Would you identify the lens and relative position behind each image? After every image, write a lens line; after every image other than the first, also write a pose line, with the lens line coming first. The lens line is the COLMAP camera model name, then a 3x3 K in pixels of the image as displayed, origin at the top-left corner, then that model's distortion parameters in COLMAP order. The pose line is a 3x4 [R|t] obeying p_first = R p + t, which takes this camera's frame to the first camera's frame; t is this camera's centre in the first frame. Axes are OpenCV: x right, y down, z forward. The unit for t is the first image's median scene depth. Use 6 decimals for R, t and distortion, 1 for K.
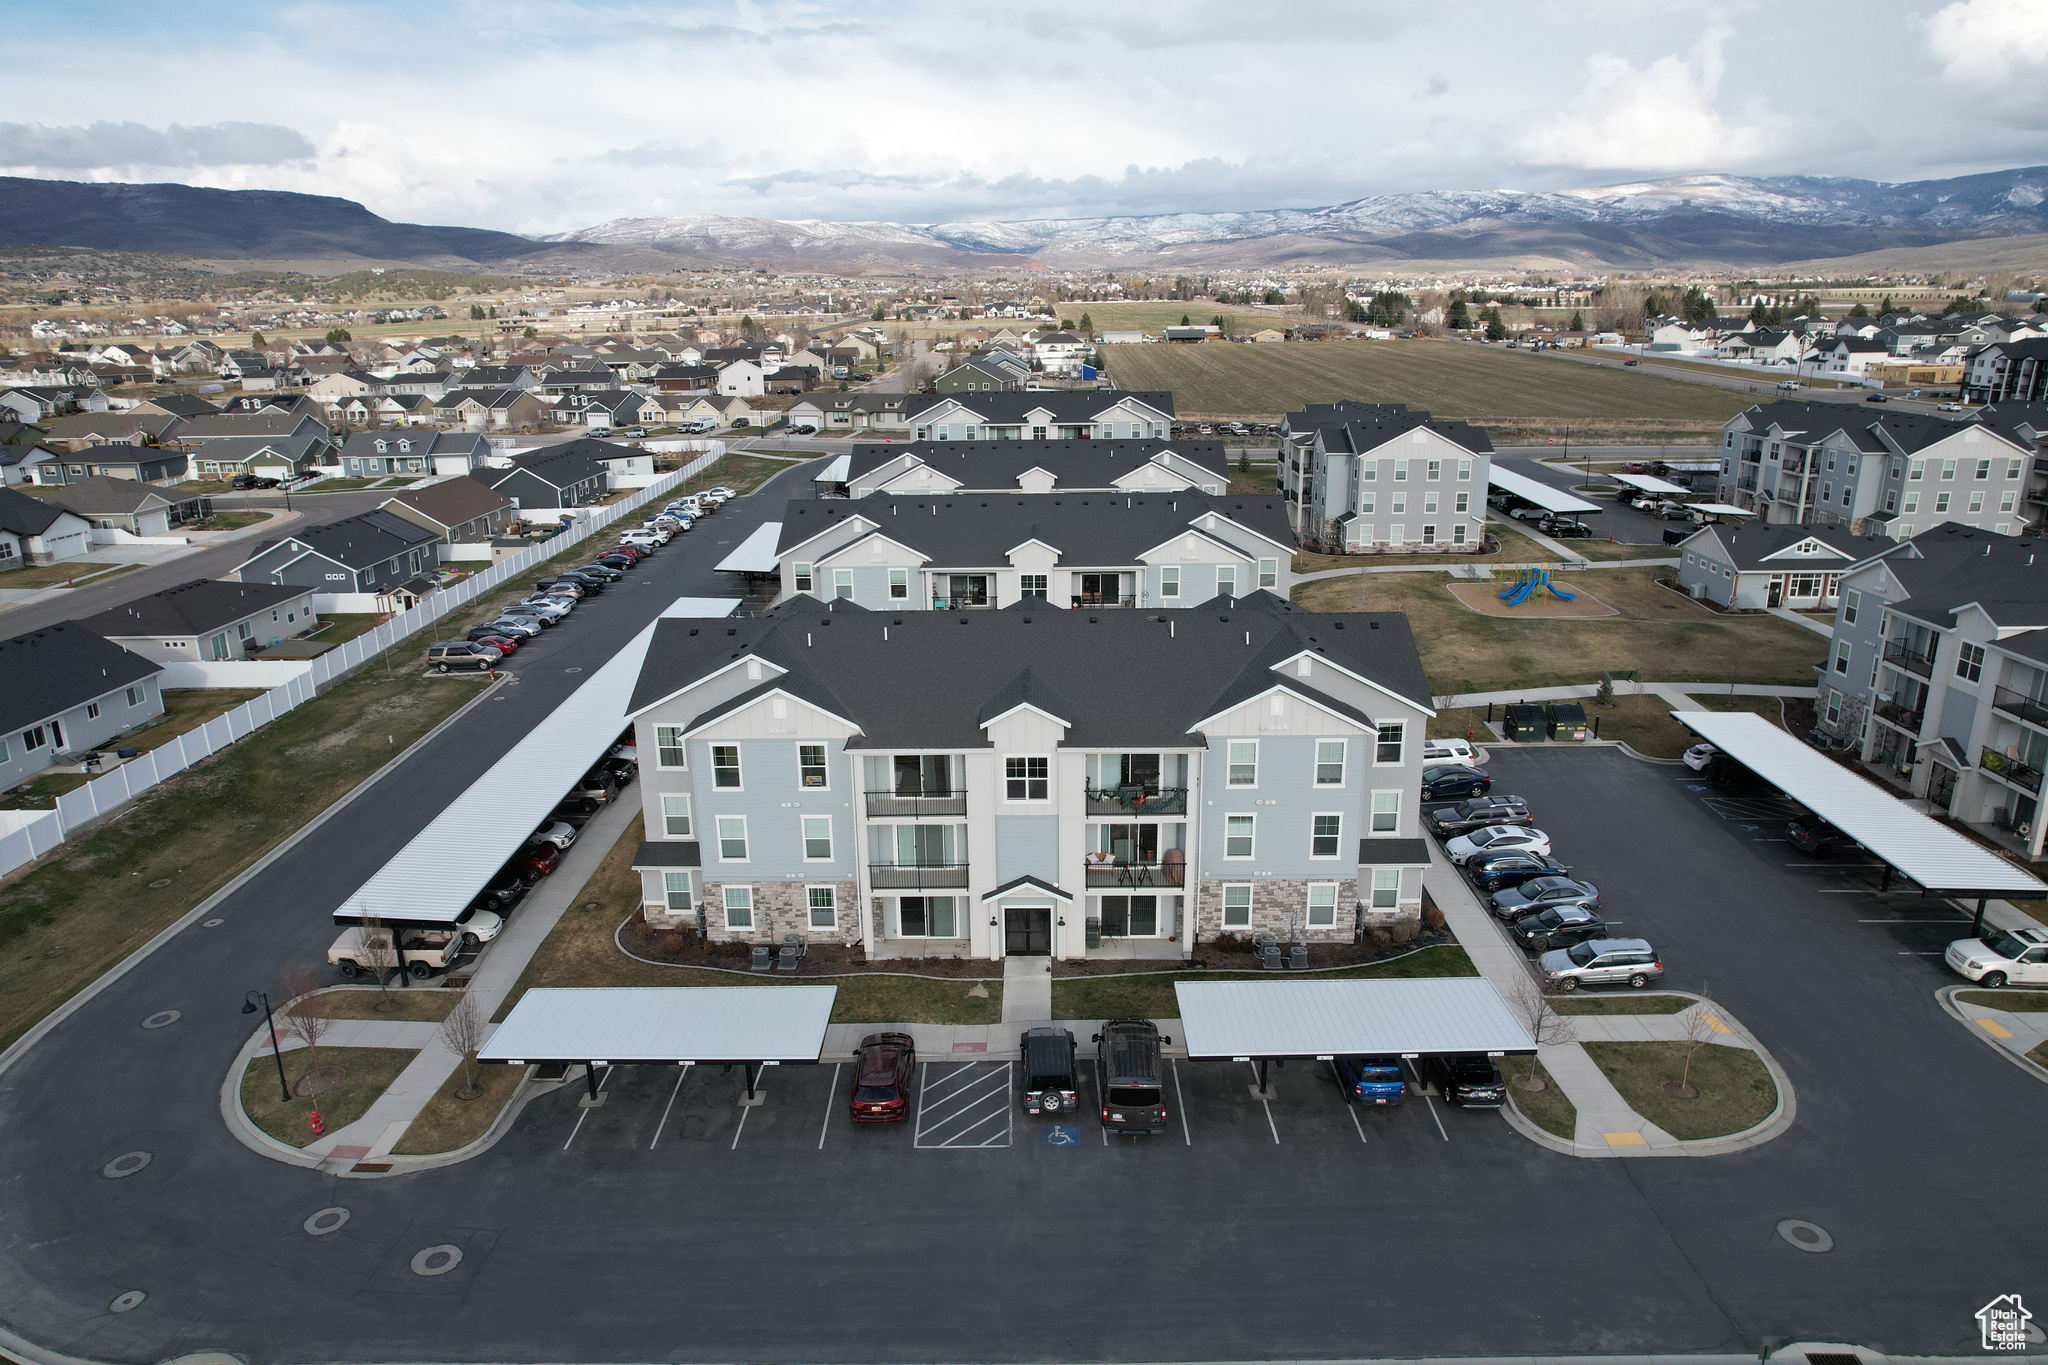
lens RADIAL K [[1309.6, 0, 1022.5], [0, 1309.6, 689.1], [0, 0, 1]] dist [-0.082103, 0.071654]
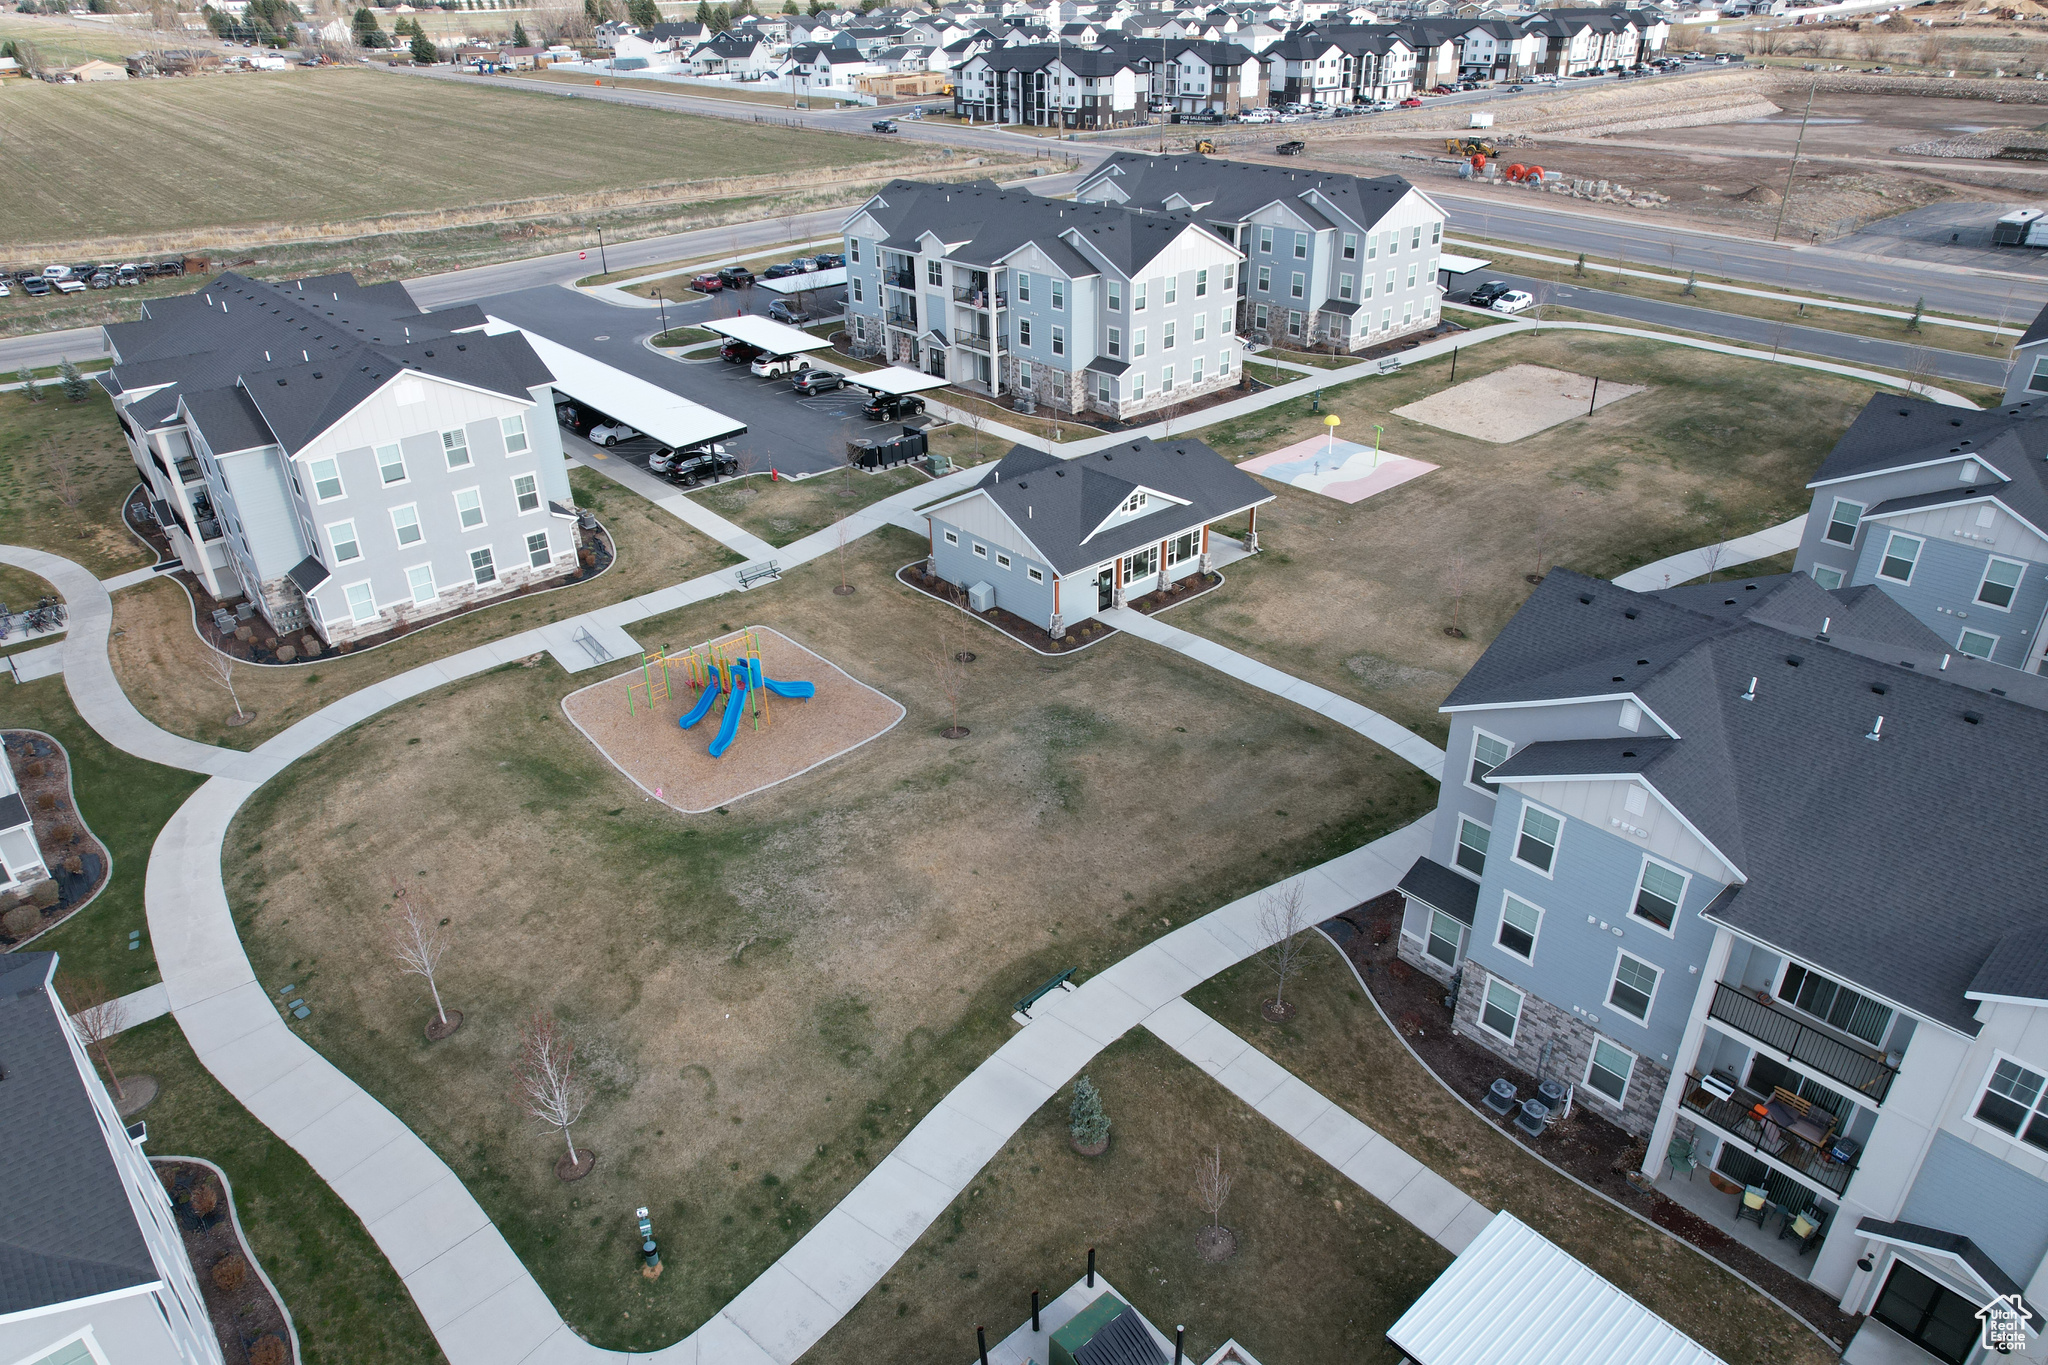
lens RADIAL K [[1309.6, 0, 1022.5], [0, 1309.6, 689.1], [0, 0, 1]] dist [-0.082103, 0.071654]
pose [[0.737194, -0.329400, 0.589950, 0.071953], [0.203406, 0.940806, 0.271127, -0.081279], [-0.644337, -0.079874, 0.760559, 0.221359]]
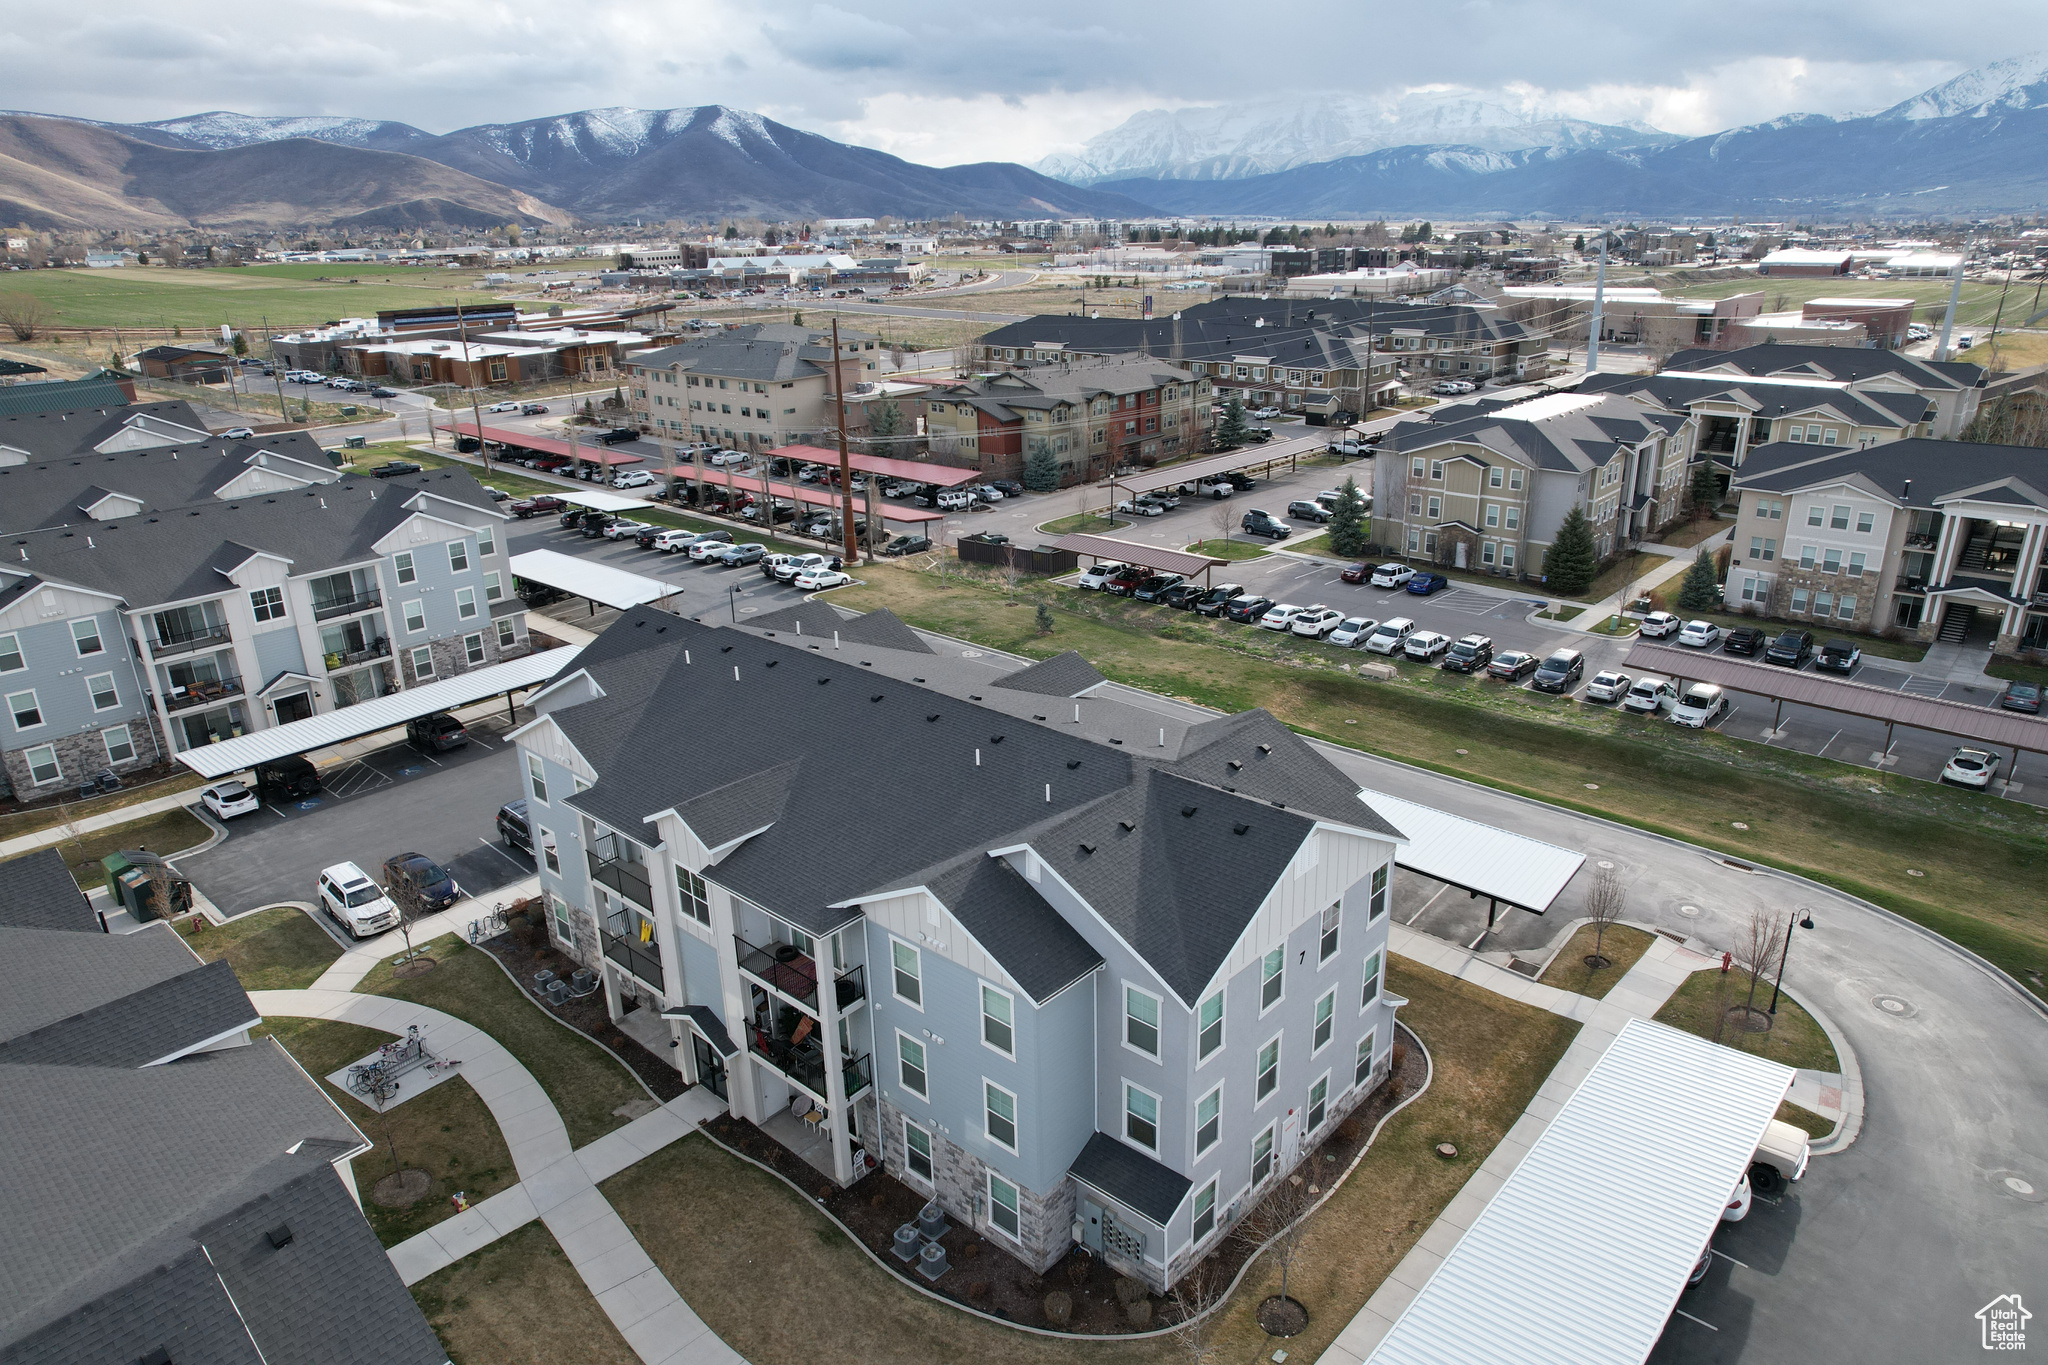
lens RADIAL K [[1309.6, 0, 1022.5], [0, 1309.6, 689.1], [0, 0, 1]] dist [-0.082103, 0.071654]
pose [[-0.757051, -0.198671, 0.622417, -0.120785], [0.218026, 0.821221, 0.527315, -0.101604], [-0.615905, 0.534907, -0.578391, 0.315032]]
